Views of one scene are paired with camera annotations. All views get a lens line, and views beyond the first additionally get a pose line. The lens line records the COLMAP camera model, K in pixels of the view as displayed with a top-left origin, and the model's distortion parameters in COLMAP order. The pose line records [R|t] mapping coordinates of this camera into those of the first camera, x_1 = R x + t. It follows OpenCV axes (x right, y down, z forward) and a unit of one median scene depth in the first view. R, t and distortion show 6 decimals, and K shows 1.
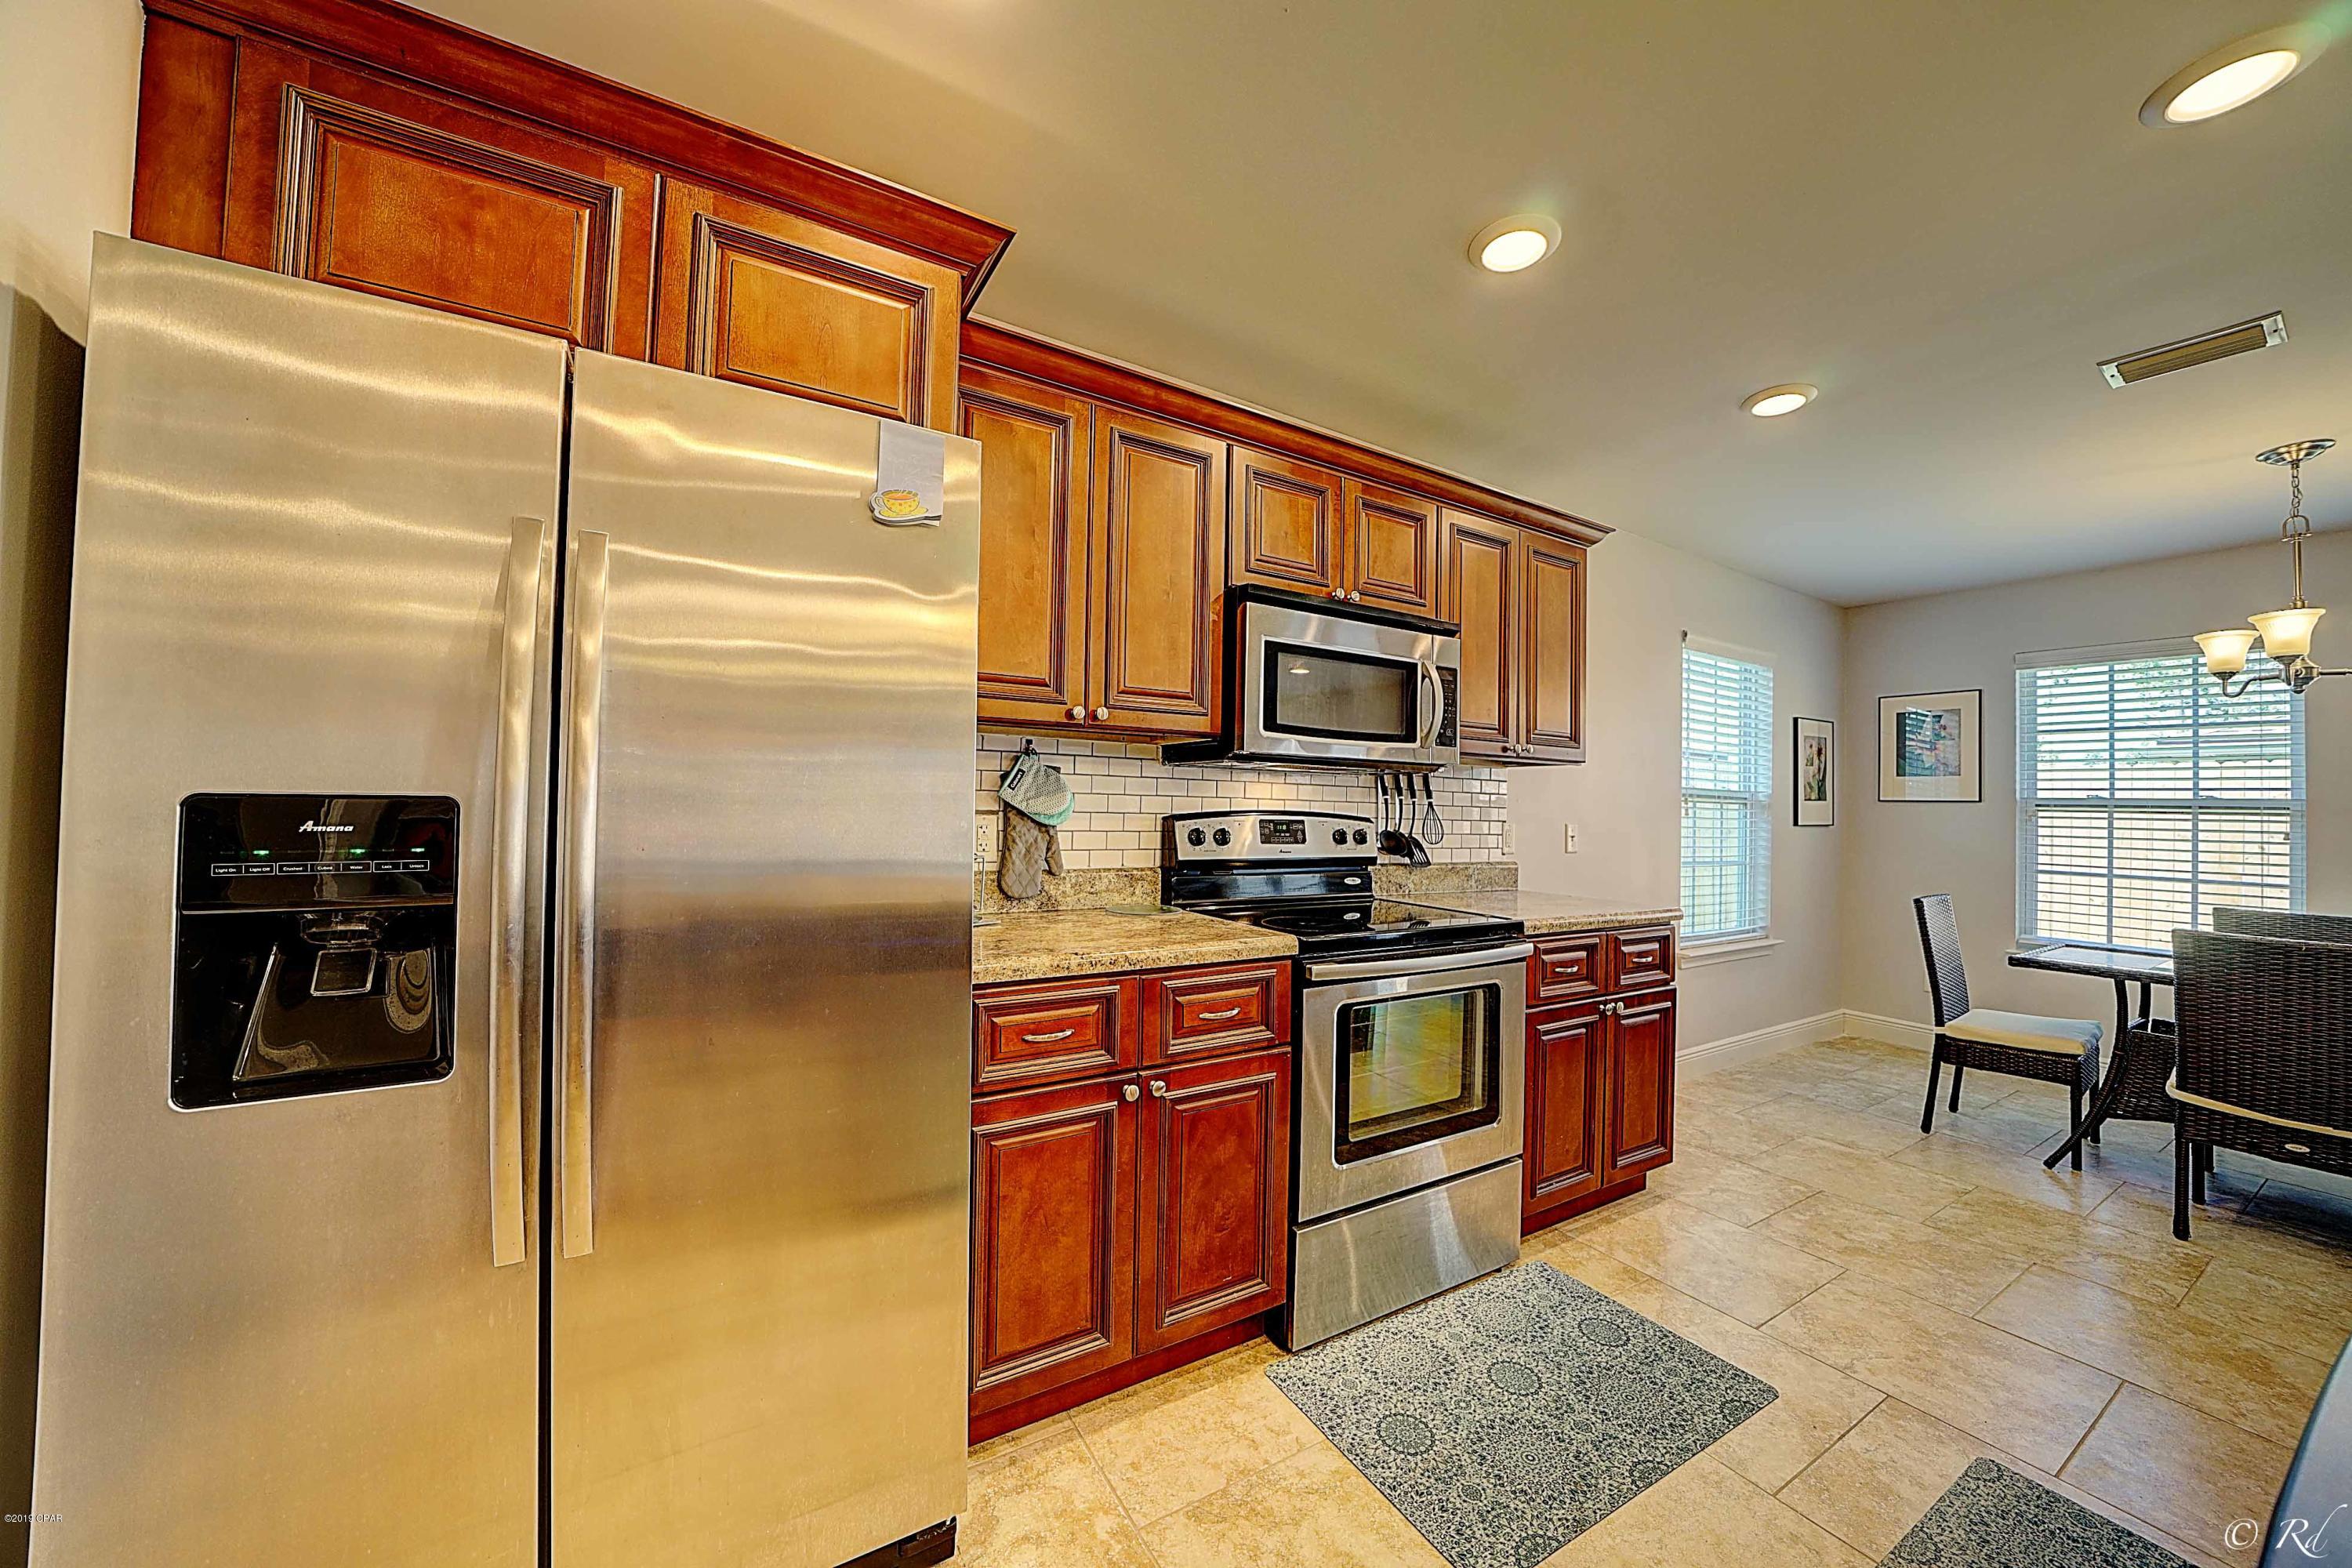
lens RADIAL K [[829.2, 0, 1184.8], [0, 829.2, 796.9], [0, 0, 1]] dist [-0.000478, -0.000039]
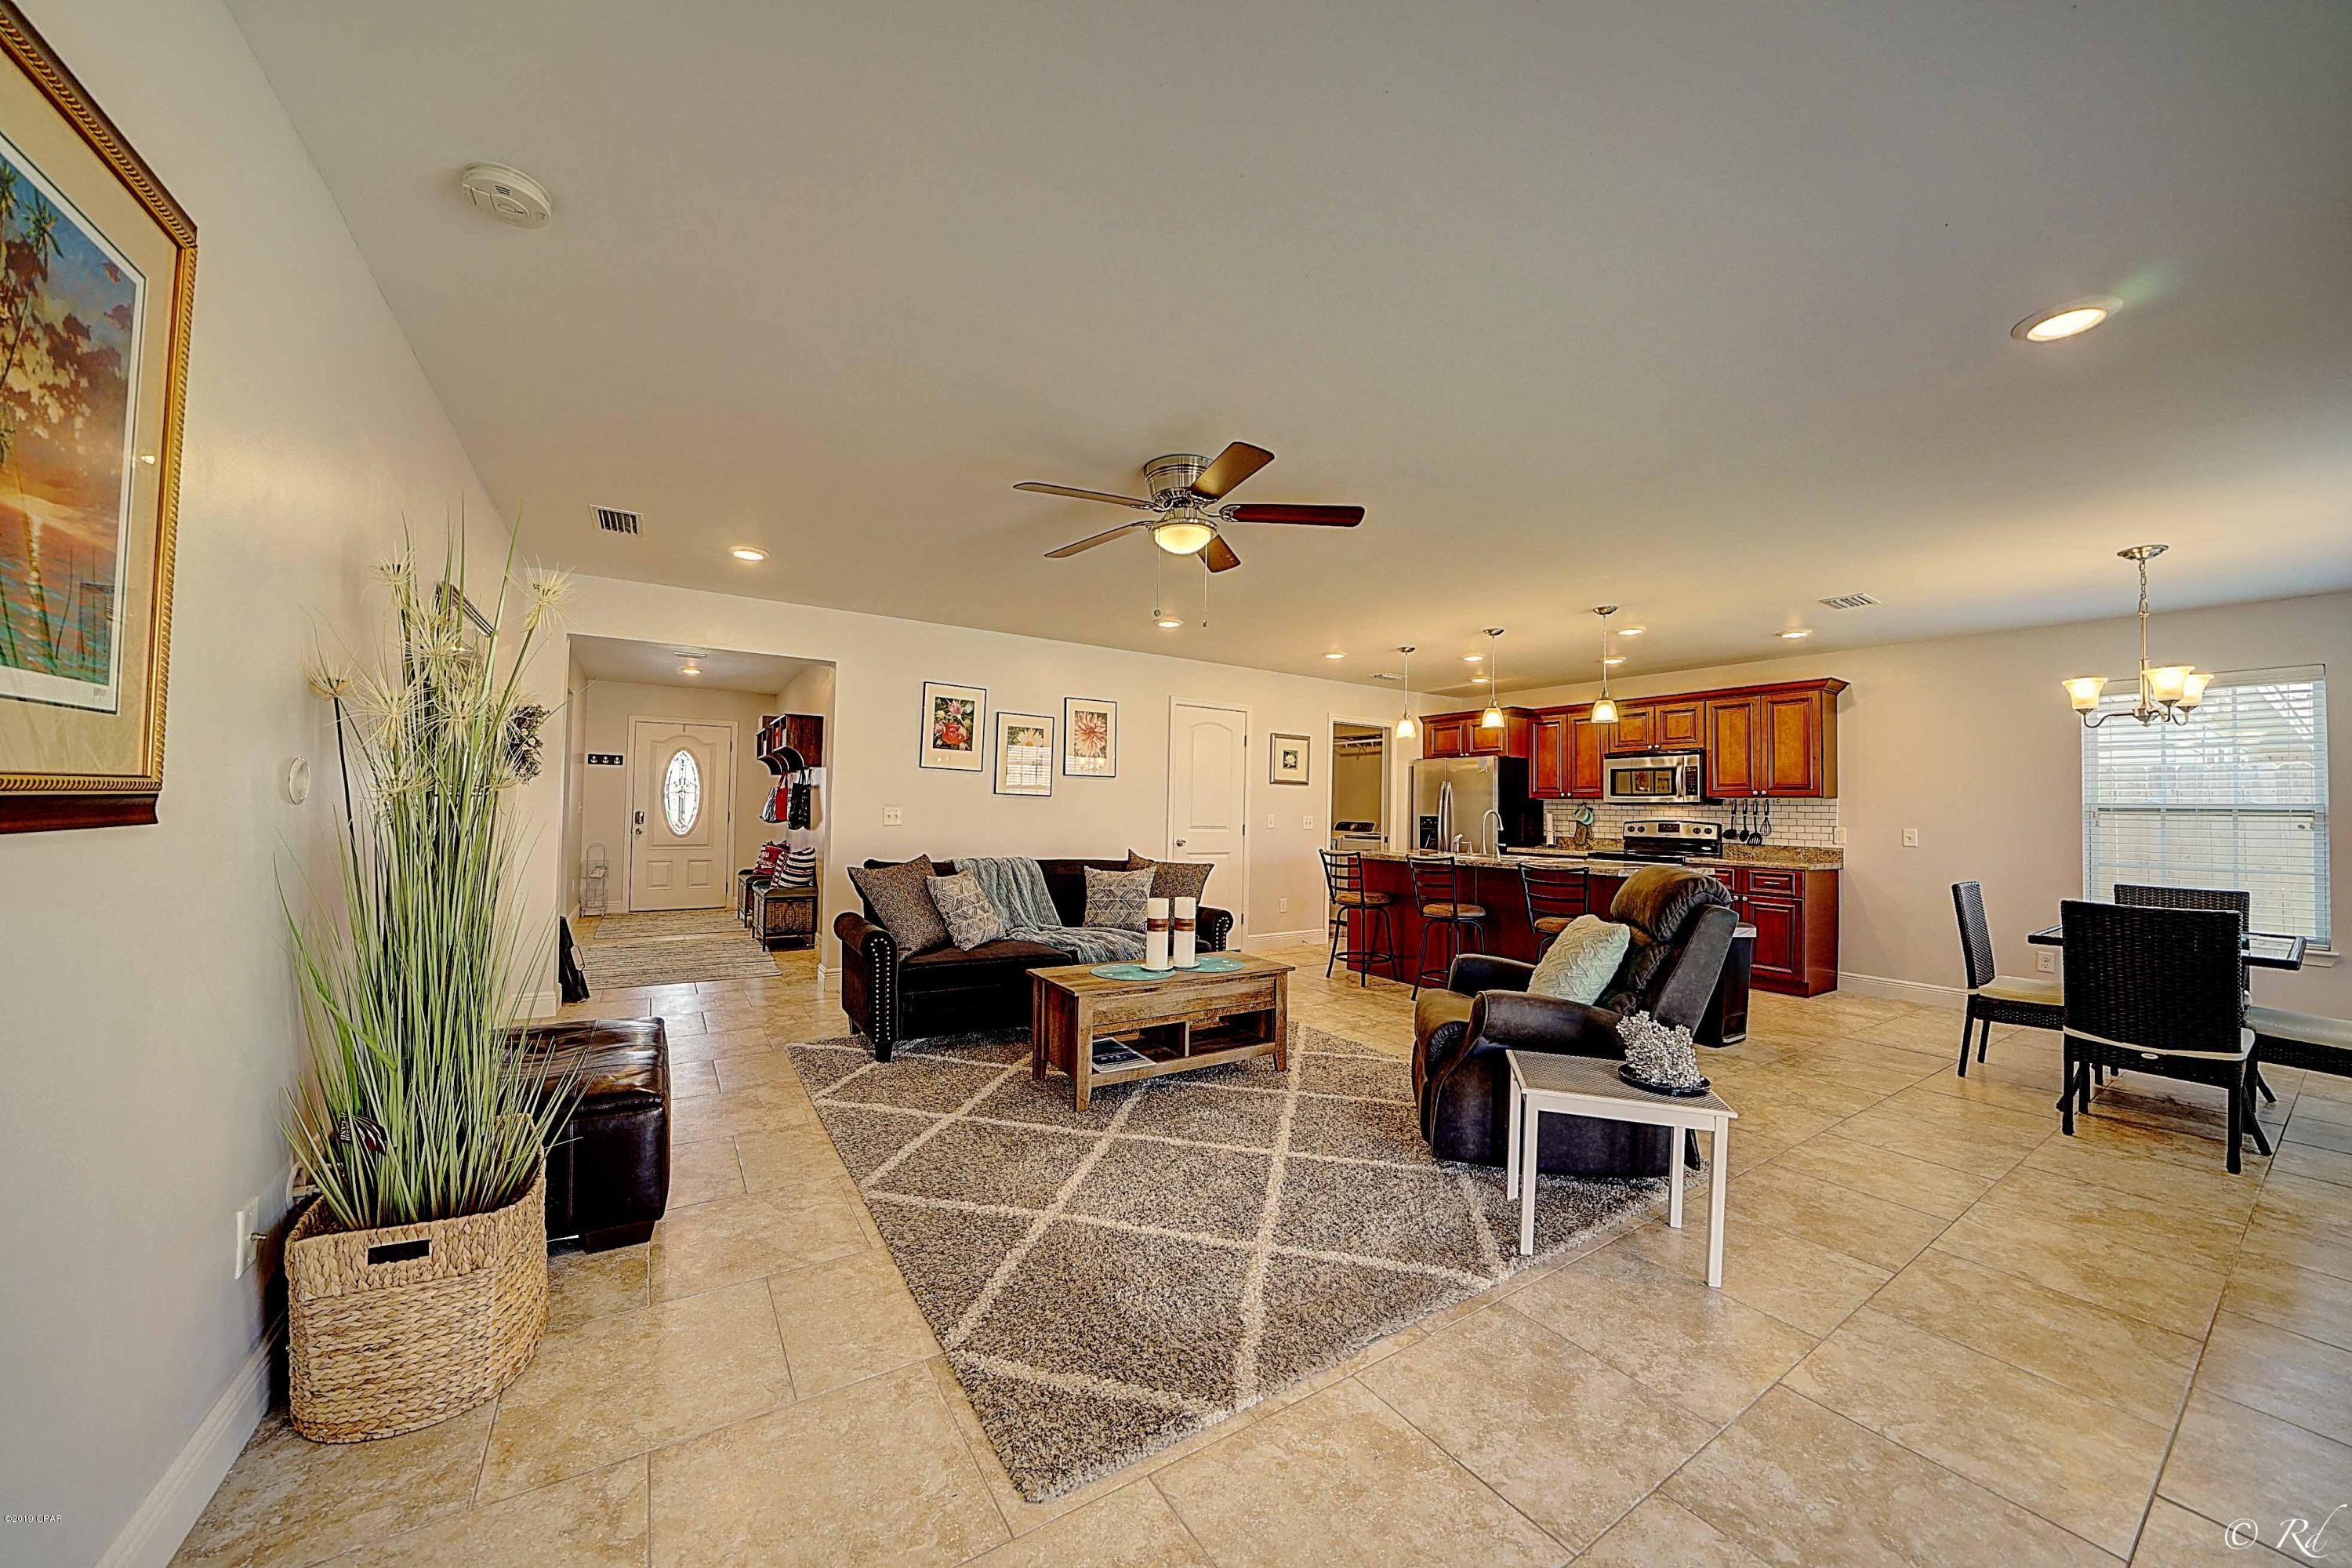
lens RADIAL K [[809.7, 0, 1173.4], [0, 809.7, 789.9], [0, 0, 1]] dist [-0.026862, 0.002600]
pose [[0.032196, -0.048650, -0.998297, 2.929743], [-0.004826, 0.998795, -0.048830, 0.056811], [0.999470, 0.006390, 0.031923, -0.787348]]
